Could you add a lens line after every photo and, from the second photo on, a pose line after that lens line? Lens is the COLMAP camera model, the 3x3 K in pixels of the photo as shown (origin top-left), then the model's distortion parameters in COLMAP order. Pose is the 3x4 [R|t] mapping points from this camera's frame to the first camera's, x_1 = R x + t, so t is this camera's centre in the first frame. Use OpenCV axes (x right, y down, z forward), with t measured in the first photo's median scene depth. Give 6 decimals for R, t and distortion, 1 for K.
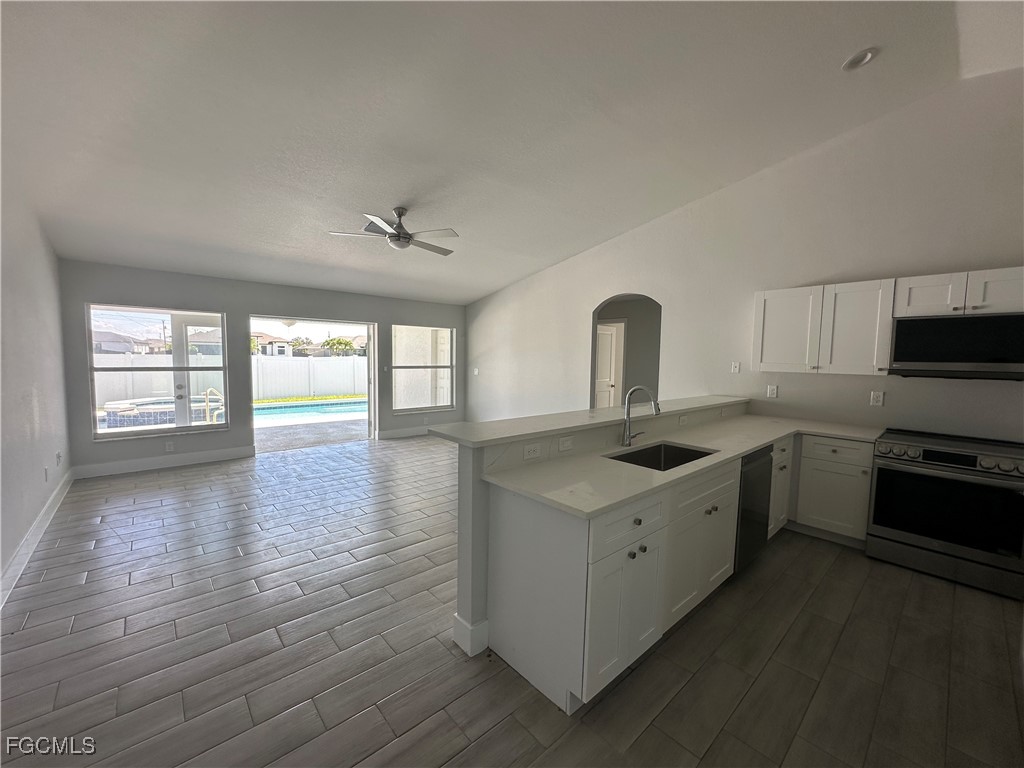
lens RADIAL K [[409.3, 0, 513.4], [0, 409.3, 384.9], [0, 0, 1]] dist [-0.001079, 0.000034]
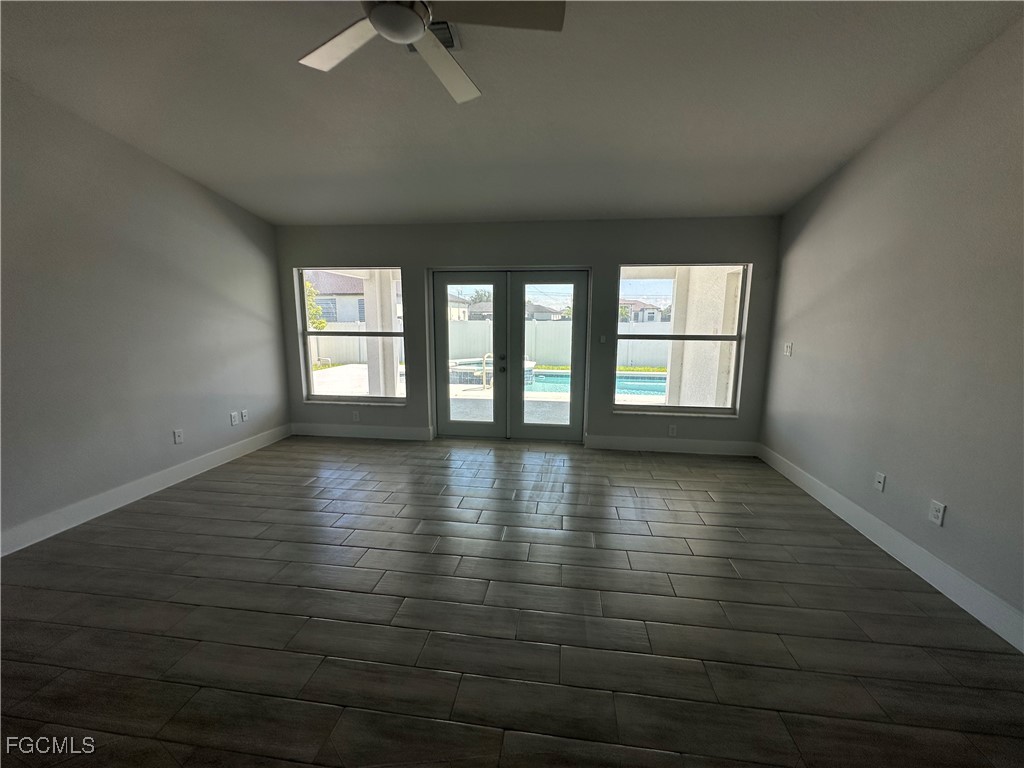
lens RADIAL K [[411.8, 0, 512.0], [0, 411.8, 384.0], [0, 0, 1]] dist [0.000828, 0.000122]
pose [[0.652289, 0.108376, -0.750182, 0.102778], [-0.049314, 0.993696, 0.100677, -0.037489], [0.756364, -0.028676, 0.653522, 0.657867]]
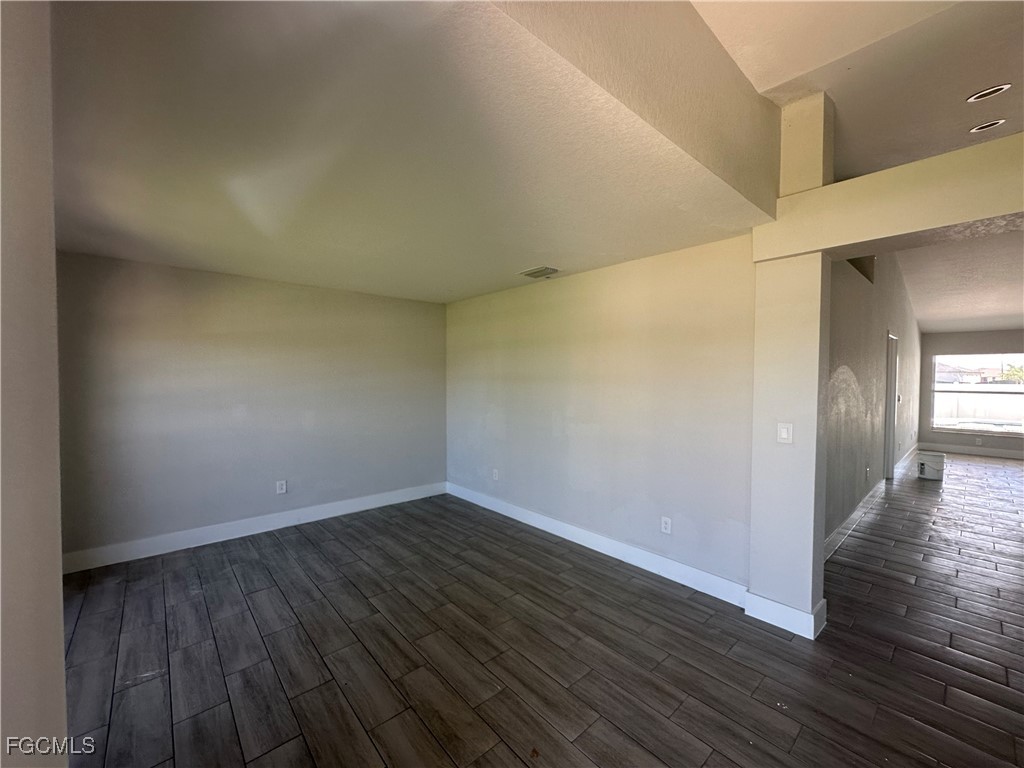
lens RADIAL K [[410.6, 0, 513.6], [0, 410.6, 387.2], [0, 0, 1]] dist [-0.002130, -0.000014]
pose [[-0.007191, 0.011511, -0.999908, 0.744825], [-0.079290, 0.996779, 0.012045, 0.065392], [0.996826, 0.079369, -0.006255, -0.790623]]
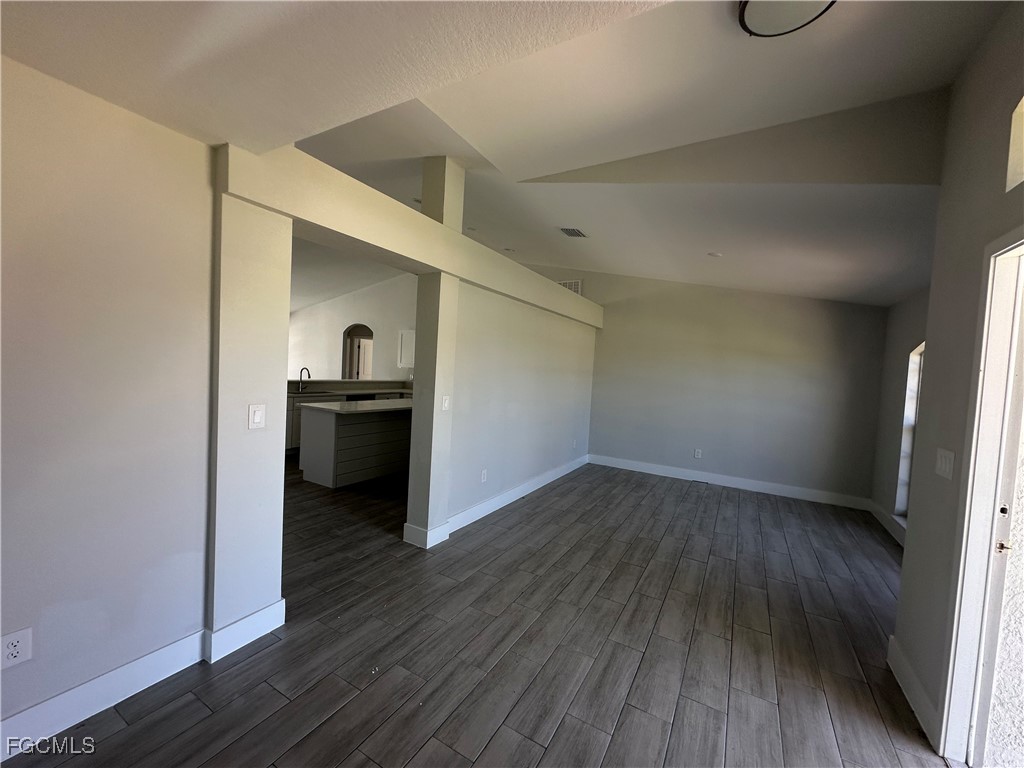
lens RADIAL K [[408.2, 0, 513.3], [0, 408.2, 385.2], [0, 0, 1]] dist [-0.000183, 0.000138]
pose [[0.950011, 0.020919, 0.311513, 0.383410], [-0.015587, 0.999686, -0.019597, 0.072285], [-0.311826, 0.013762, 0.950040, -0.937368]]
